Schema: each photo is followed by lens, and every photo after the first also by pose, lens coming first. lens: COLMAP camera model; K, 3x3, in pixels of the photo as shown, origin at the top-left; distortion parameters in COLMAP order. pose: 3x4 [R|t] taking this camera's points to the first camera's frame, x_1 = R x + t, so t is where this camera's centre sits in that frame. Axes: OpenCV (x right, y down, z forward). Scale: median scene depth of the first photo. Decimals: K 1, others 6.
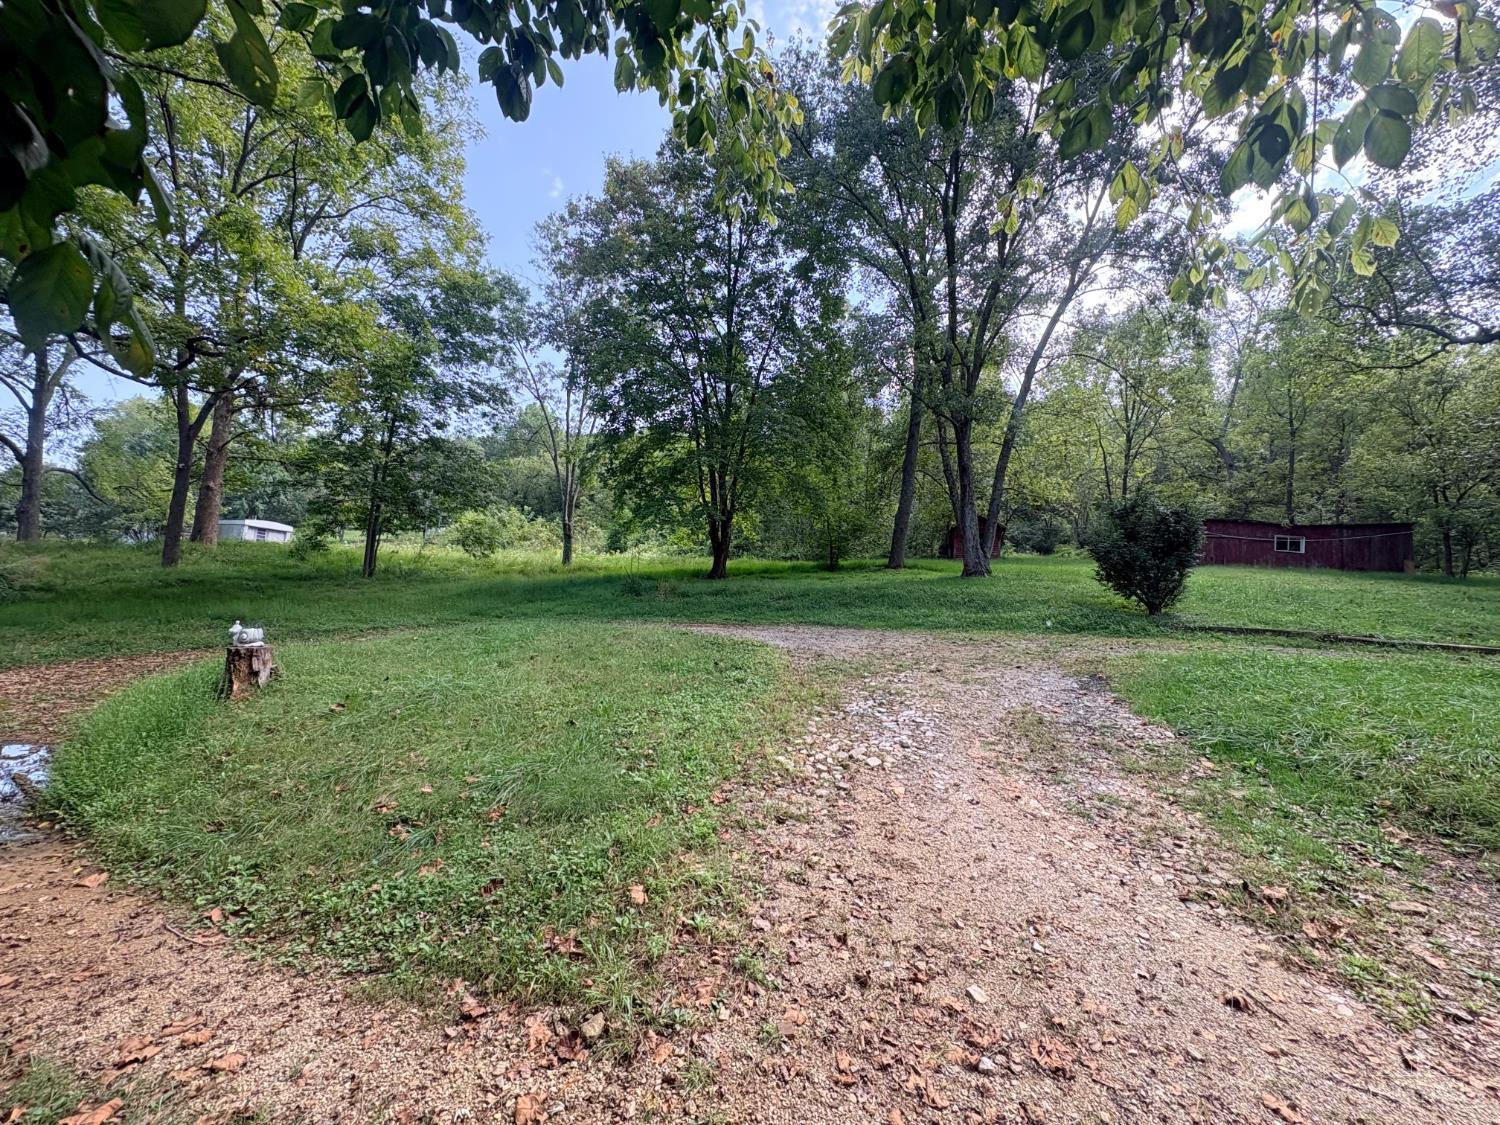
lens RADIAL K [[602.5, 0, 750.0], [0, 602.5, 562.5], [0, 0, 1]] dist [0.007719, -0.000173]
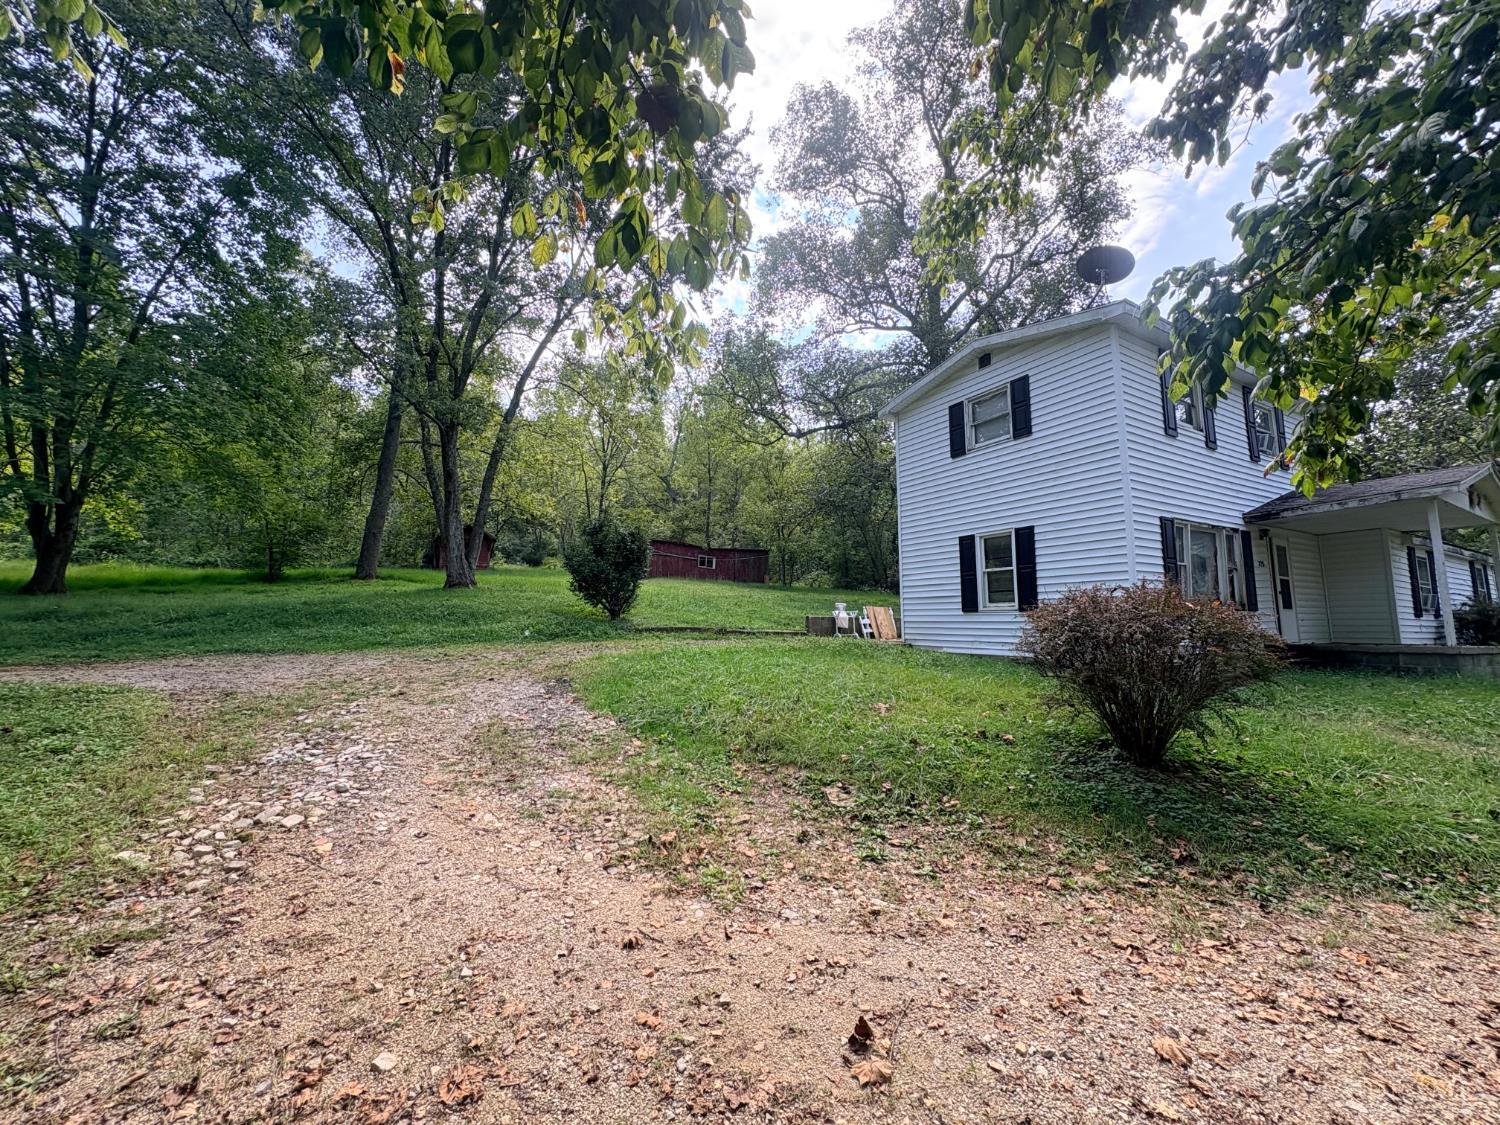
lens RADIAL K [[602.5, 0, 750.0], [0, 602.5, 562.5], [0, 0, 1]] dist [0.007719, -0.000173]
pose [[0.698987, 0.023292, 0.714755, 0.009395], [-0.010445, 0.999695, -0.022363, -0.000574], [-0.715058, 0.008166, 0.699017, -0.001205]]
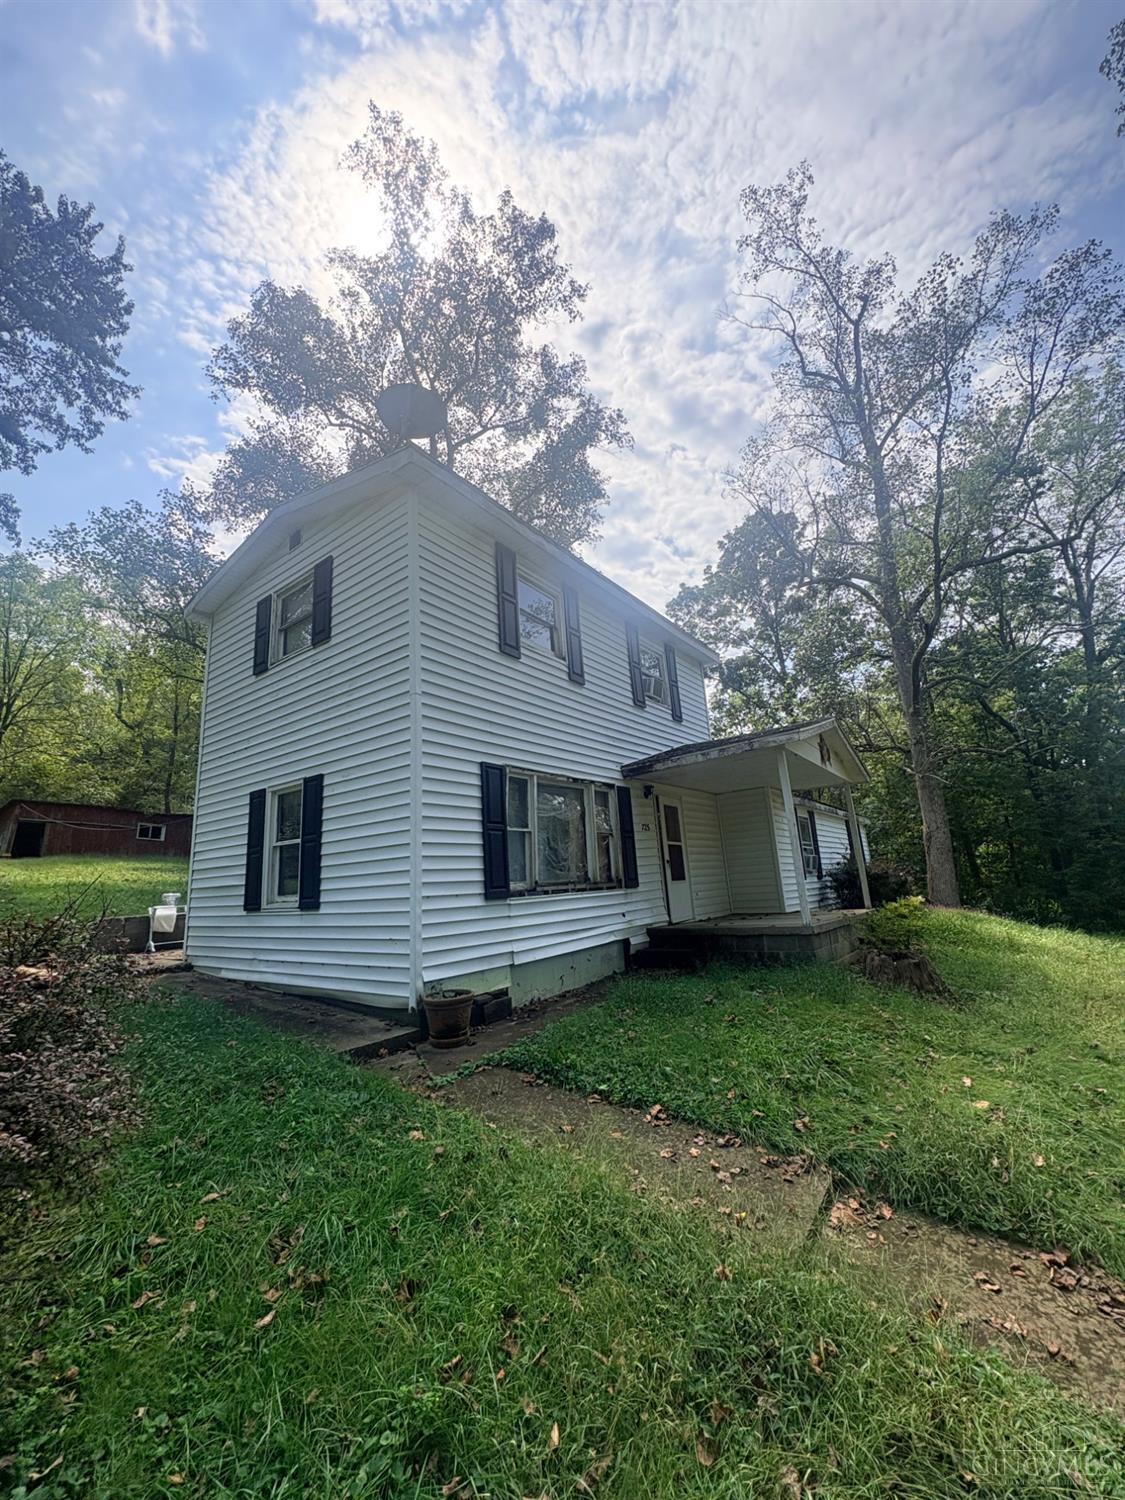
lens RADIAL K [[602.5, 0, 562.5], [0, 602.5, 750.0], [0, 0, 1]] dist [0.007719, -0.000173]
pose [[0.370518, 0.131722, 0.919438, 0.381879], [0.013744, 0.989007, -0.147227, -0.011007], [-0.928723, 0.067188, 0.364635, -0.081523]]
